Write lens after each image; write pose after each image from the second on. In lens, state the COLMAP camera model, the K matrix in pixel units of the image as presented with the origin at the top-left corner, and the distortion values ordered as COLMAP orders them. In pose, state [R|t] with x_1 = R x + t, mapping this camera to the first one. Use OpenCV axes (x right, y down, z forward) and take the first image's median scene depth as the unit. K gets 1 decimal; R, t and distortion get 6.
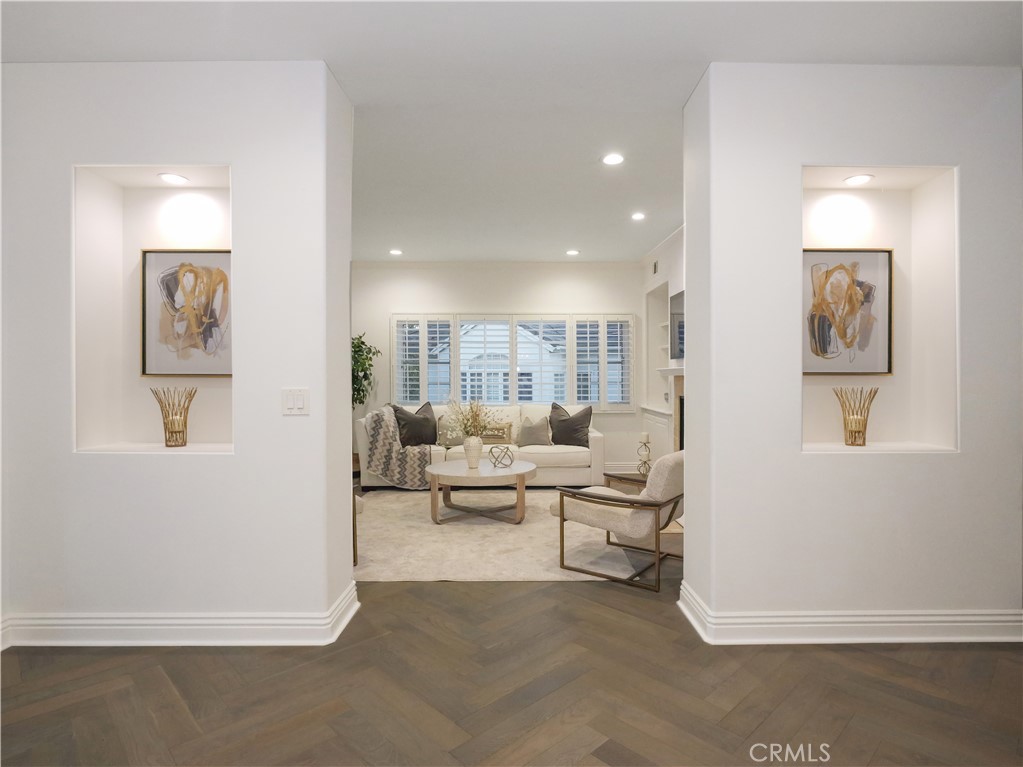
lens RADIAL K [[561.2, 0, 525.3], [0, 561.2, 373.7], [0, 0, 1]] dist [-0.005851, -0.001569]
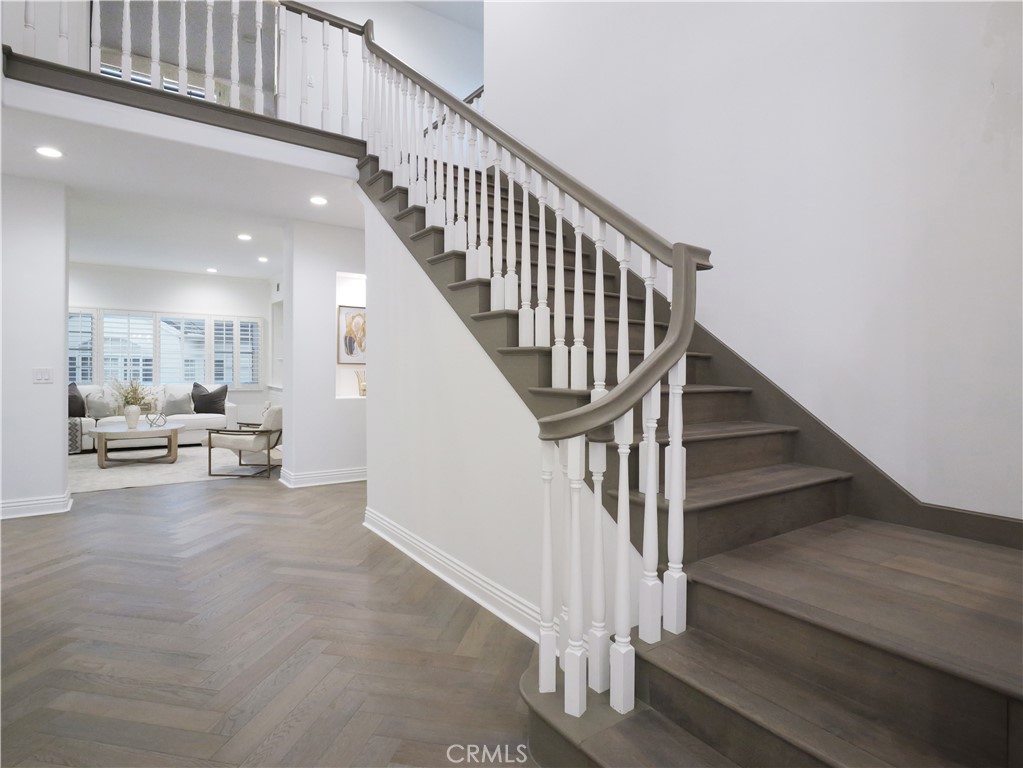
lens RADIAL K [[561.2, 0, 525.3], [0, 561.2, 374.2], [0, 0, 1]] dist [-0.005851, -0.001569]
pose [[0.815919, 0.002655, 0.578160, -0.080193], [-0.016093, 0.999706, 0.018120, -0.004232], [-0.577942, -0.024088, 0.815722, -0.543160]]
